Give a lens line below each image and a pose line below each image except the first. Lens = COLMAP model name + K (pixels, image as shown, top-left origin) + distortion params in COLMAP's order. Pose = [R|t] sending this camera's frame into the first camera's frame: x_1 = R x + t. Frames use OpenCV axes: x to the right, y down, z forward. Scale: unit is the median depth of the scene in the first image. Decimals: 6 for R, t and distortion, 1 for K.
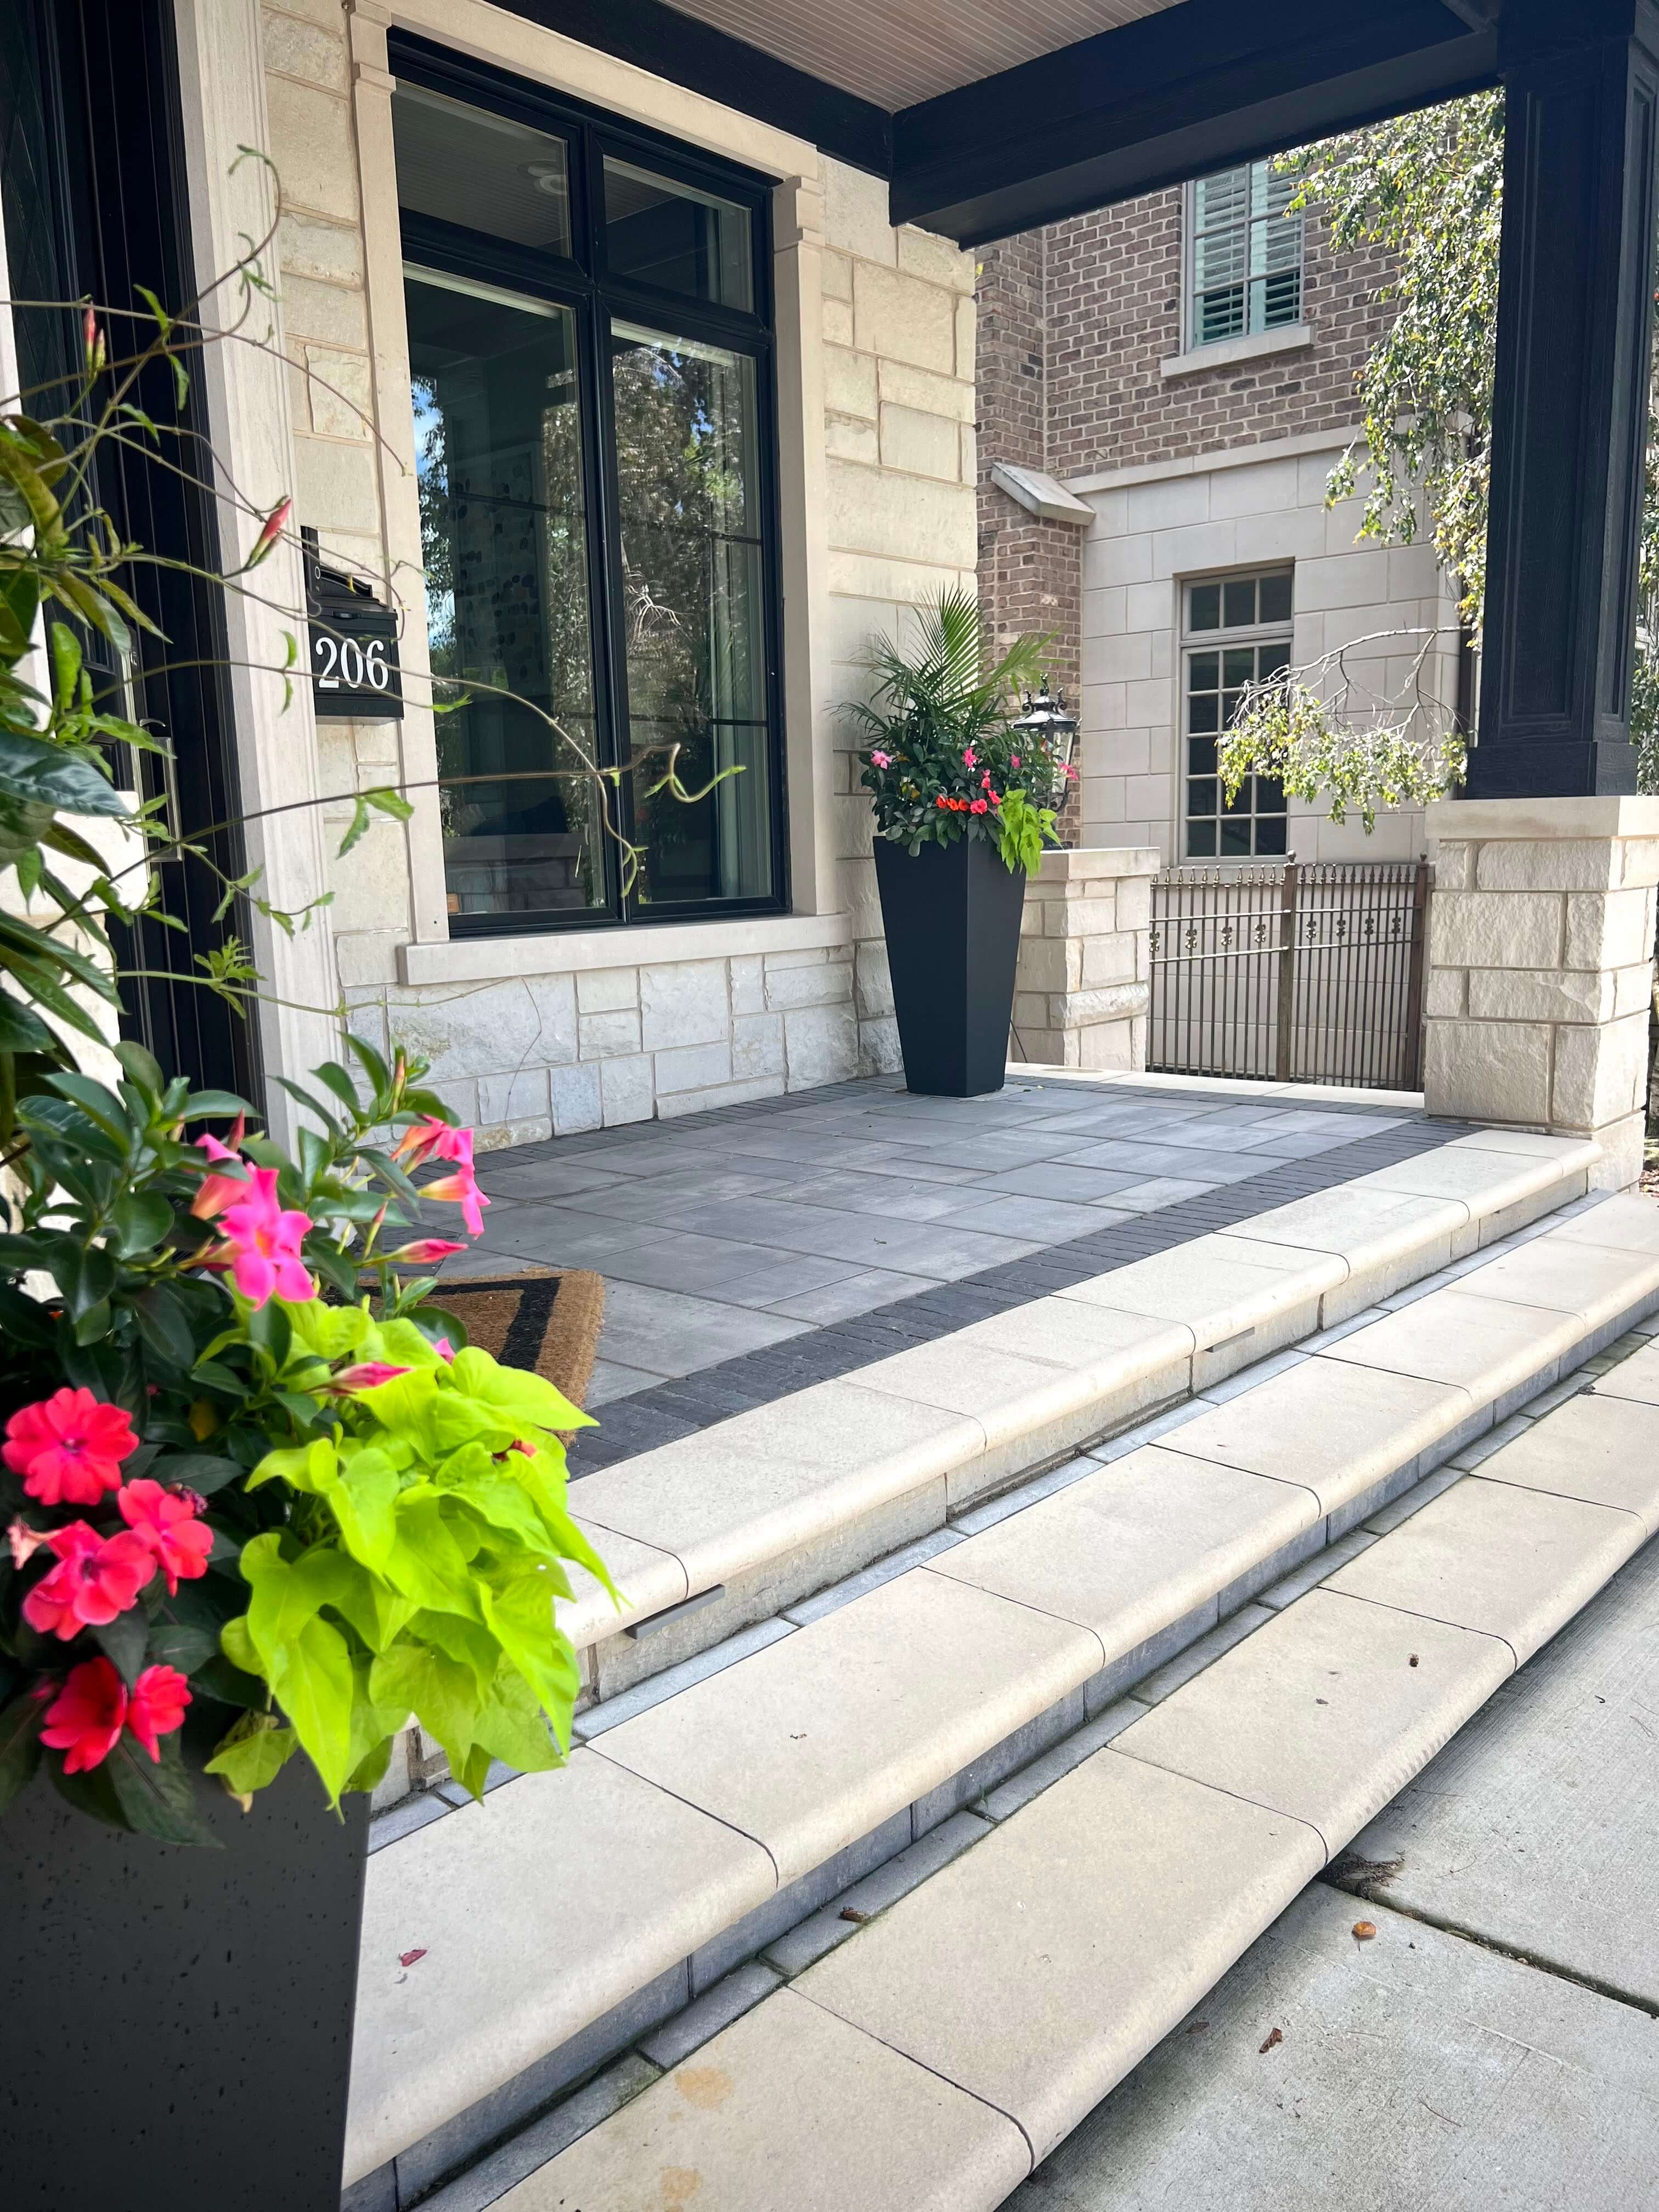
lens RADIAL K [[1694.5, 0, 838.3], [0, 1694.5, 1112.2], [0, 0, 1]] dist [0.010427, 0.002371]
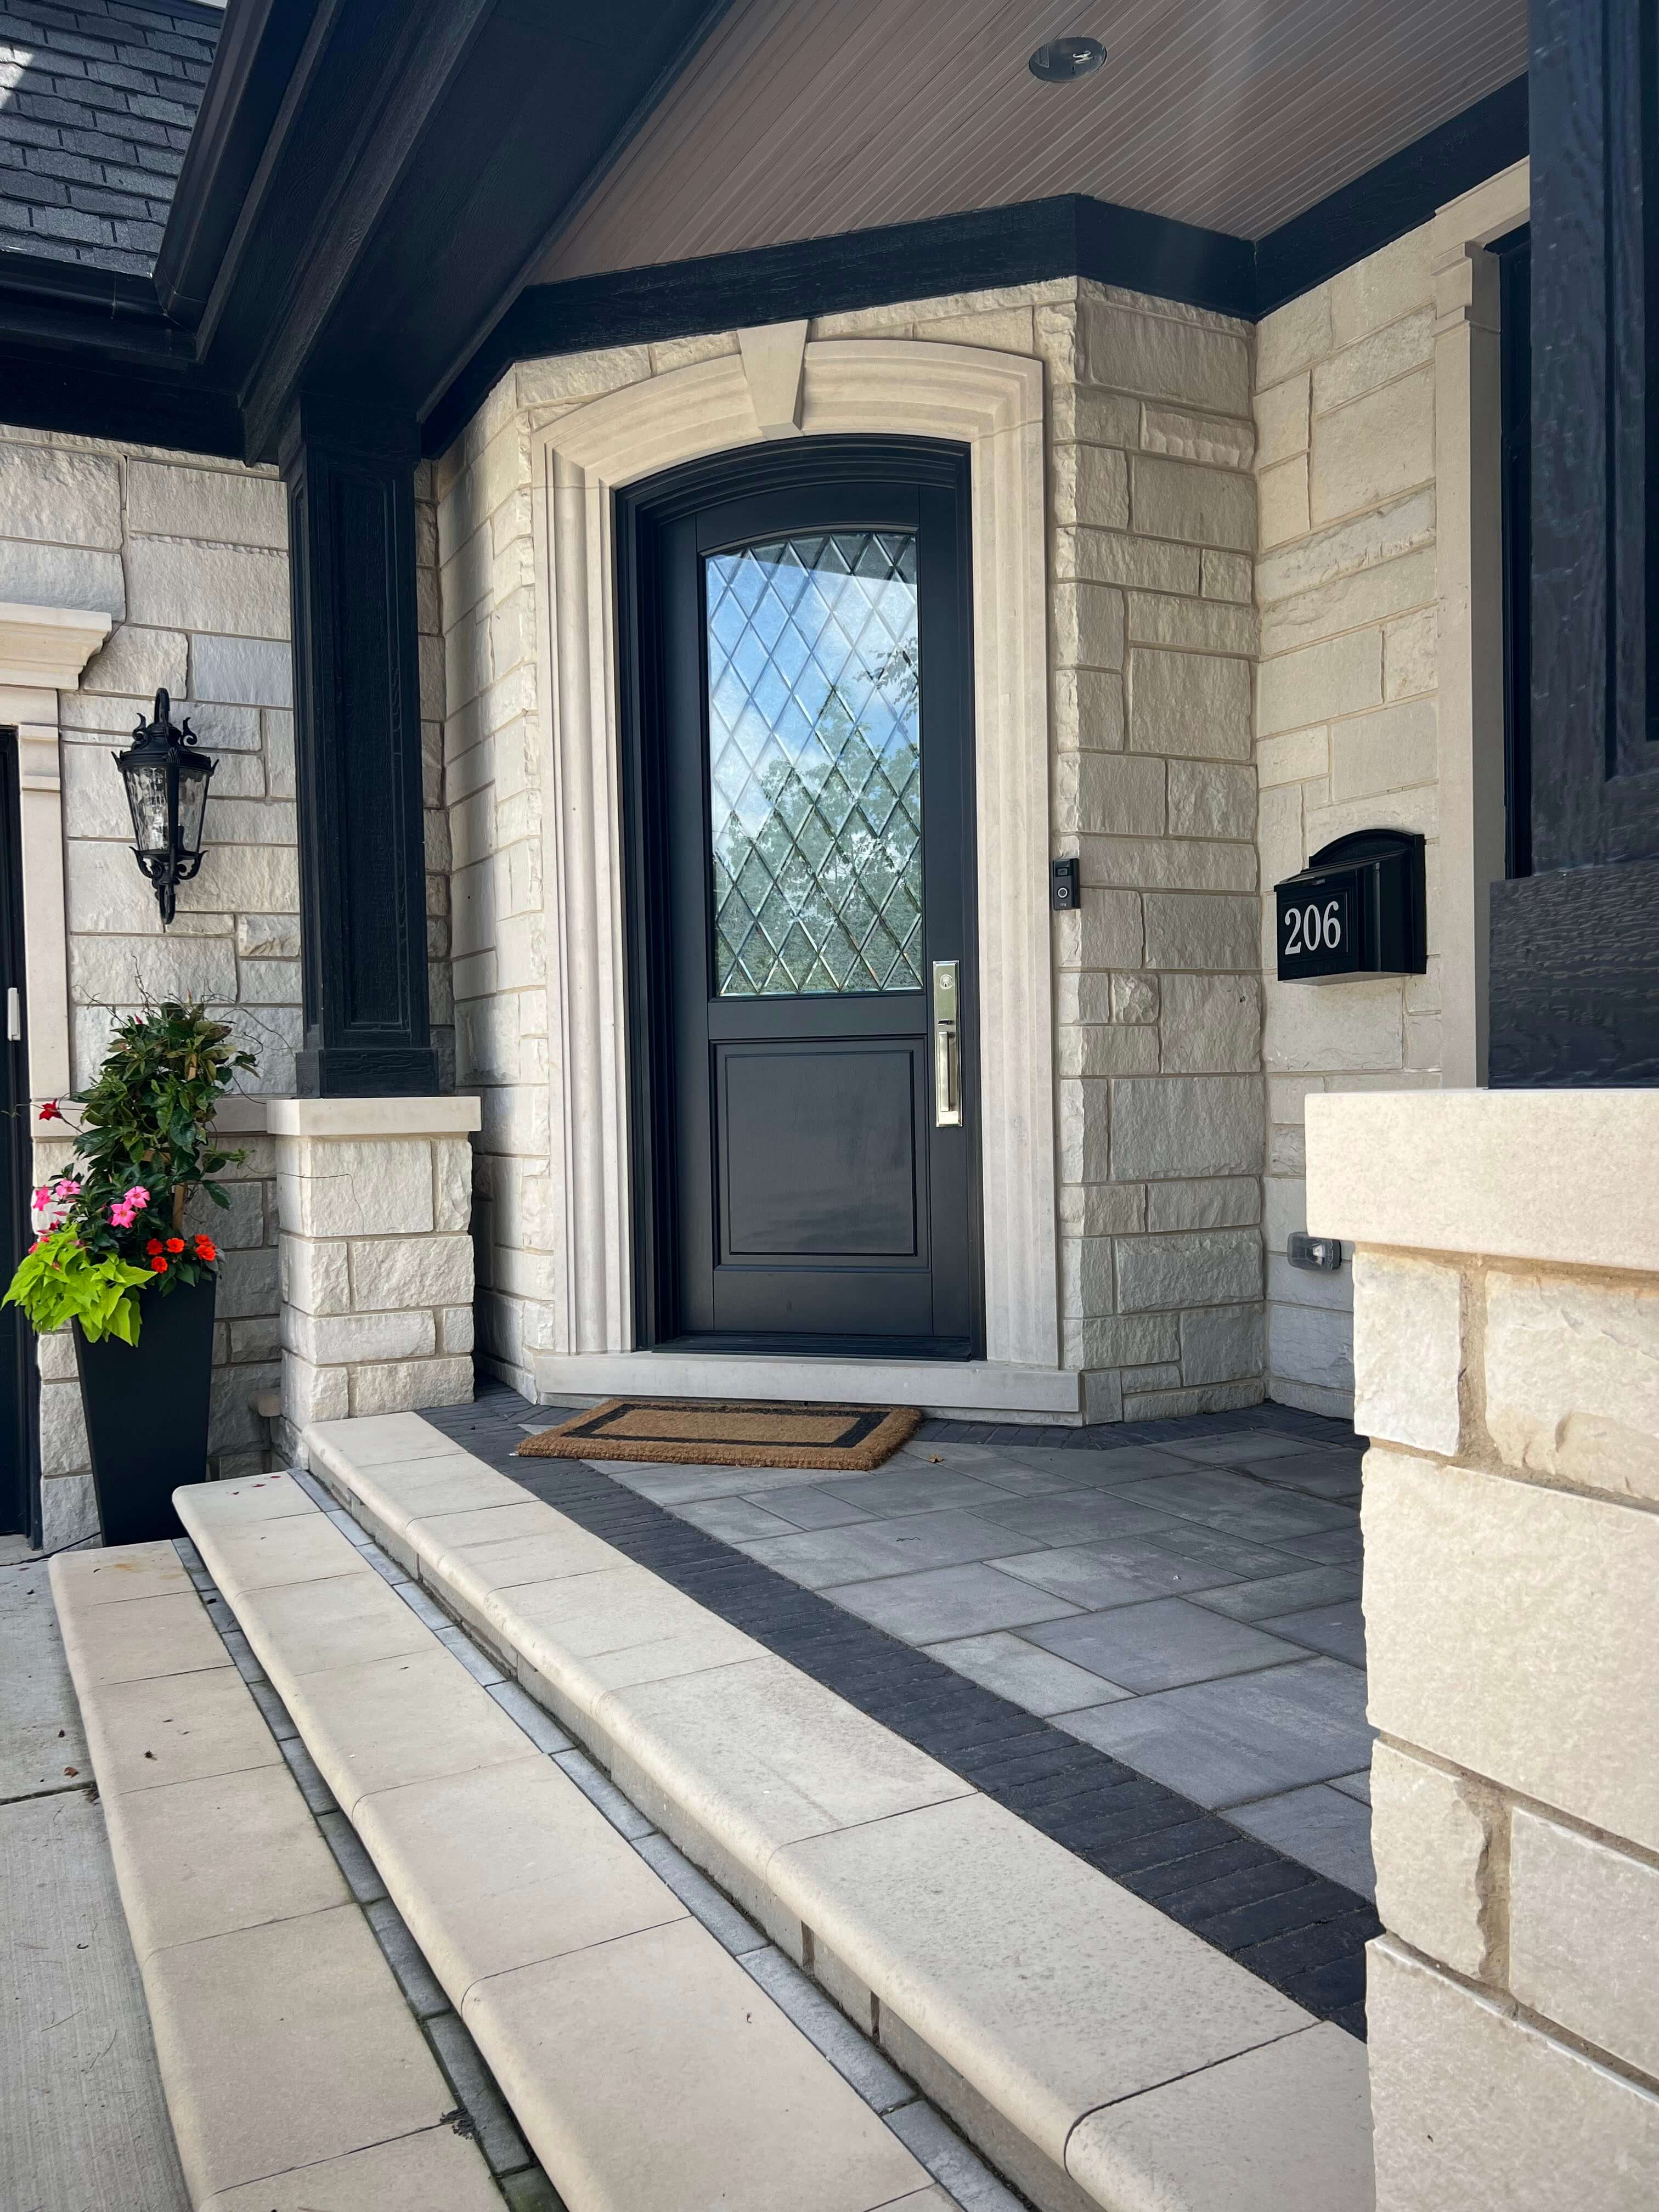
lens RADIAL K [[1694.5, 0, 838.3], [0, 1694.5, 1112.2], [0, 0, 1]] dist [0.010427, 0.002371]
pose [[-0.351392, 0.049425, -0.934923, 0.874005], [-0.123225, 0.987477, 0.098517, -0.238023], [0.928084, 0.149824, -0.340901, 1.198652]]
